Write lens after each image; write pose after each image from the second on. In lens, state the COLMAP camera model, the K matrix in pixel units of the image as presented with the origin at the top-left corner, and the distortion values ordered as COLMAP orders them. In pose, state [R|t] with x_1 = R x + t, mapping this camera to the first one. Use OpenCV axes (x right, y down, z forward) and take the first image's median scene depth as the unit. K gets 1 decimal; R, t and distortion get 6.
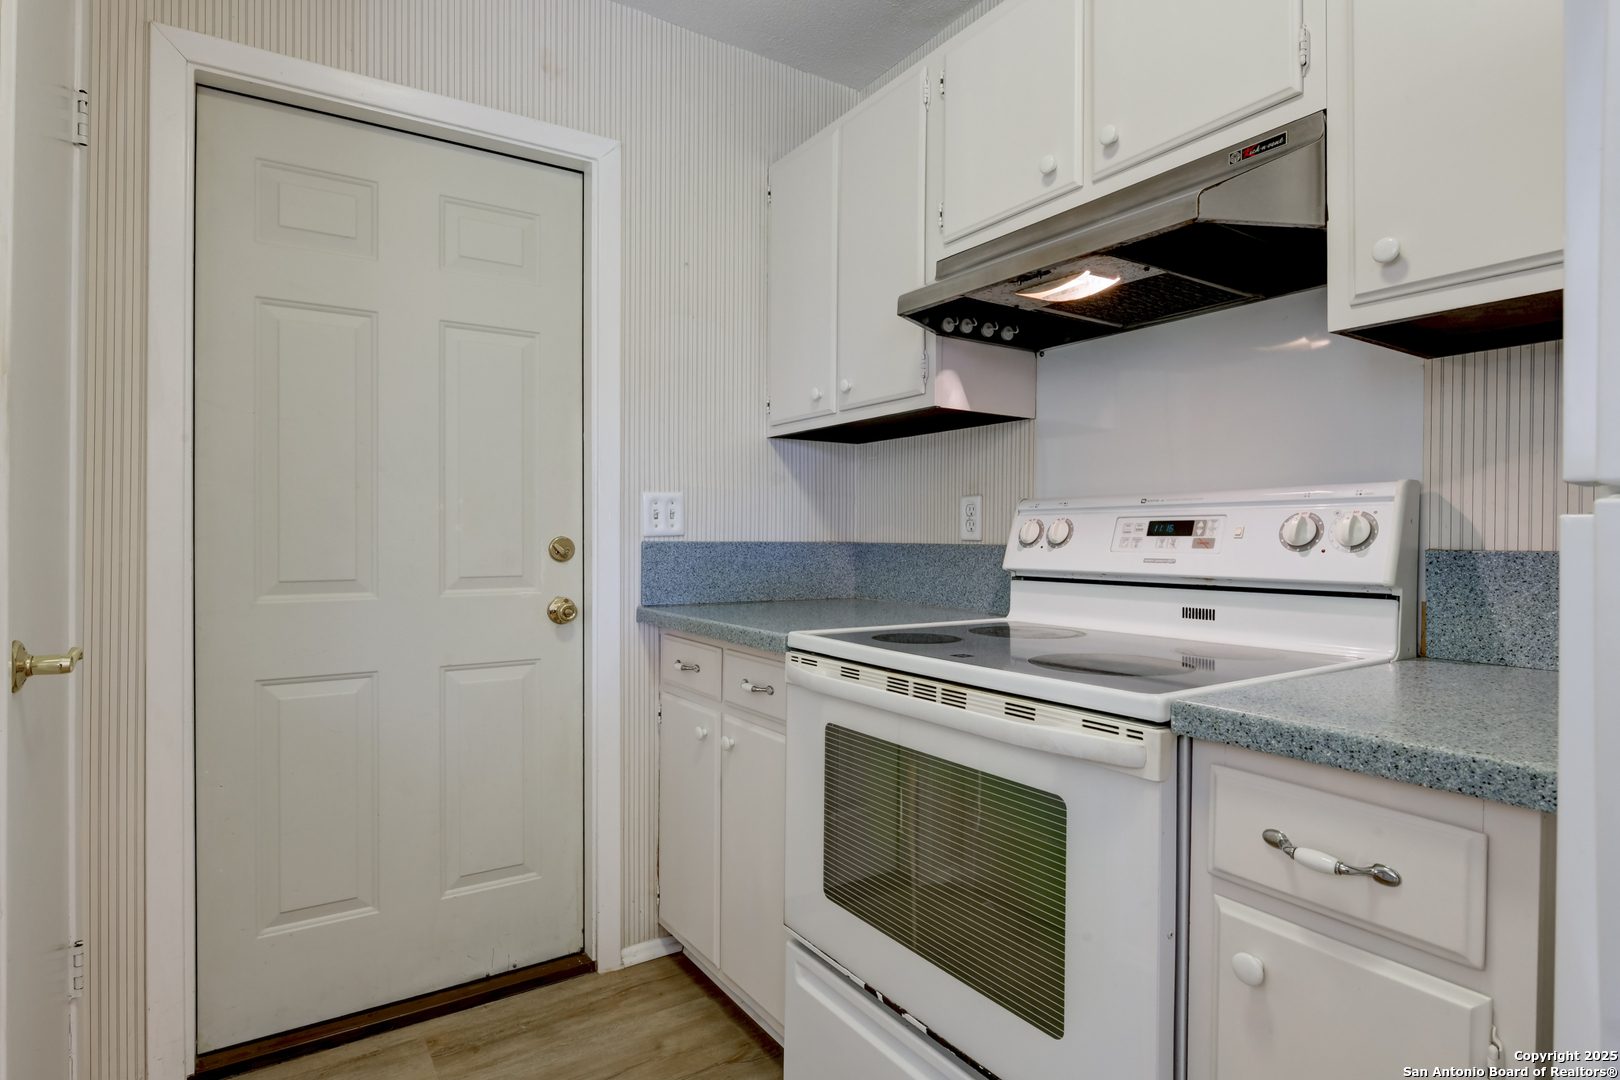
lens RADIAL K [[851.4, 0, 810.0], [0, 851.4, 540.0], [0, 0, 1]] dist [-0.000123, -0.000485]
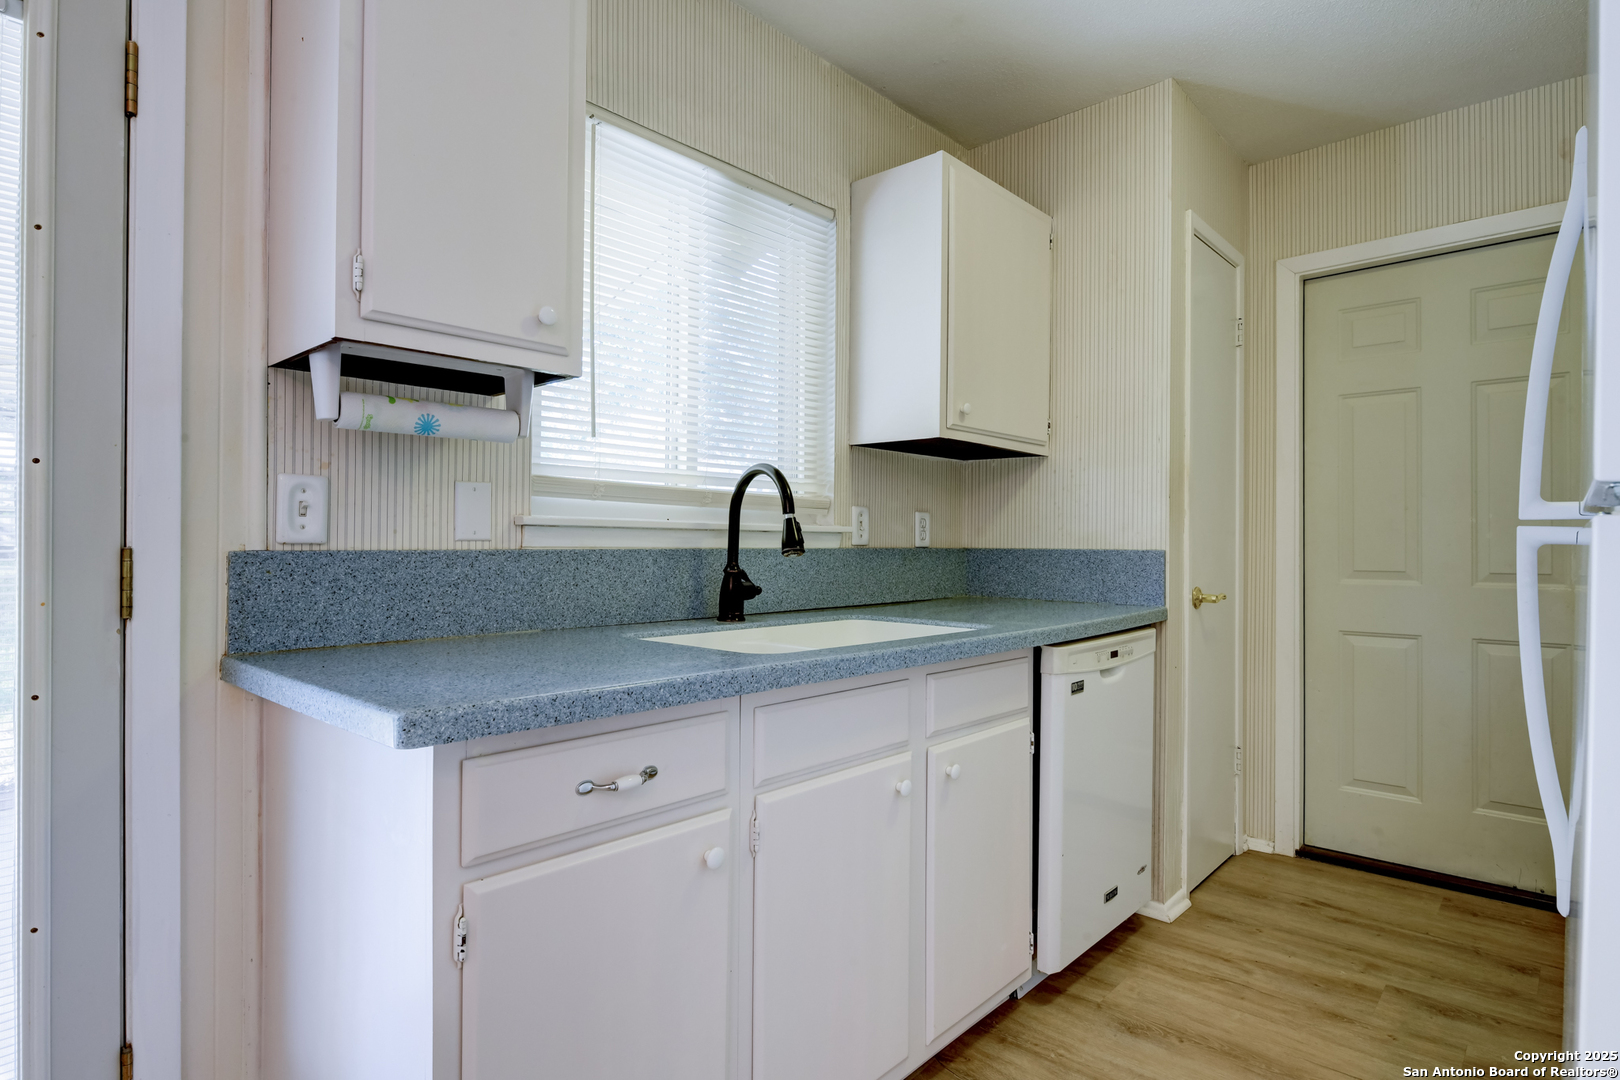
lens RADIAL K [[851.4, 0, 810.0], [0, 851.4, 540.0], [0, 0, 1]] dist [-0.000123, -0.000485]
pose [[0.253760, -0.003588, -0.967261, 0.664877], [-0.002563, 0.999987, -0.004381, 0.001393], [0.967264, 0.003591, 0.253747, -0.389519]]
